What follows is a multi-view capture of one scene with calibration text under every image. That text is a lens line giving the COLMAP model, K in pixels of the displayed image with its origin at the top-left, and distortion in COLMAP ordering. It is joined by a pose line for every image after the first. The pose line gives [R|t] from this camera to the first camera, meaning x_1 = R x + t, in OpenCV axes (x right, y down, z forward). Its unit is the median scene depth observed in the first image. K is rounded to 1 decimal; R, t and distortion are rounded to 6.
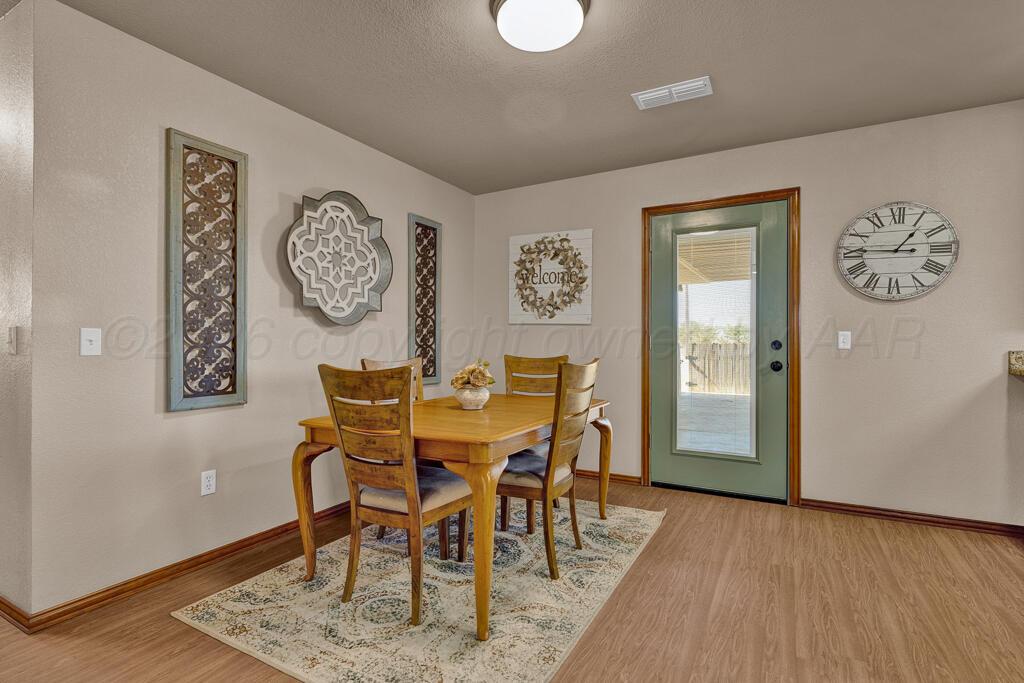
lens RADIAL K [[505.8, 0, 511.9], [0, 505.8, 341.4], [0, 0, 1]] dist [0.000587, 0.000382]
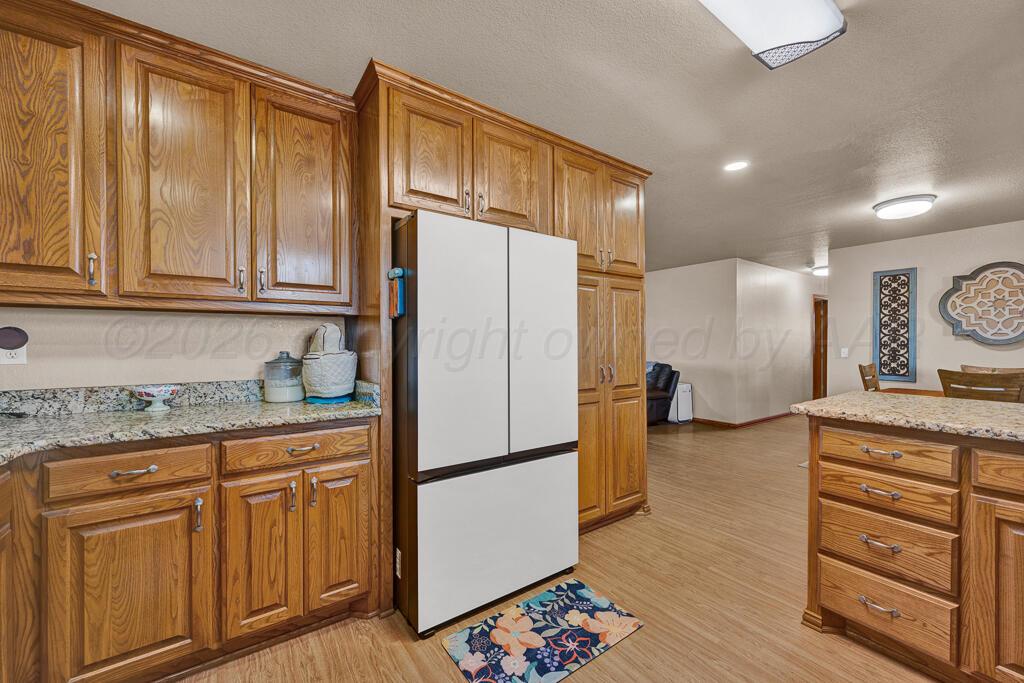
lens RADIAL K [[402.2, 0, 511.4], [0, 402.2, 347.3], [0, 0, 1]] dist [0.000112, 0.000056]
pose [[-0.437707, 0.006039, -0.899097, 1.618208], [-0.000351, 0.999976, 0.006888, -0.034103], [0.899117, 0.003330, -0.437695, 0.179737]]
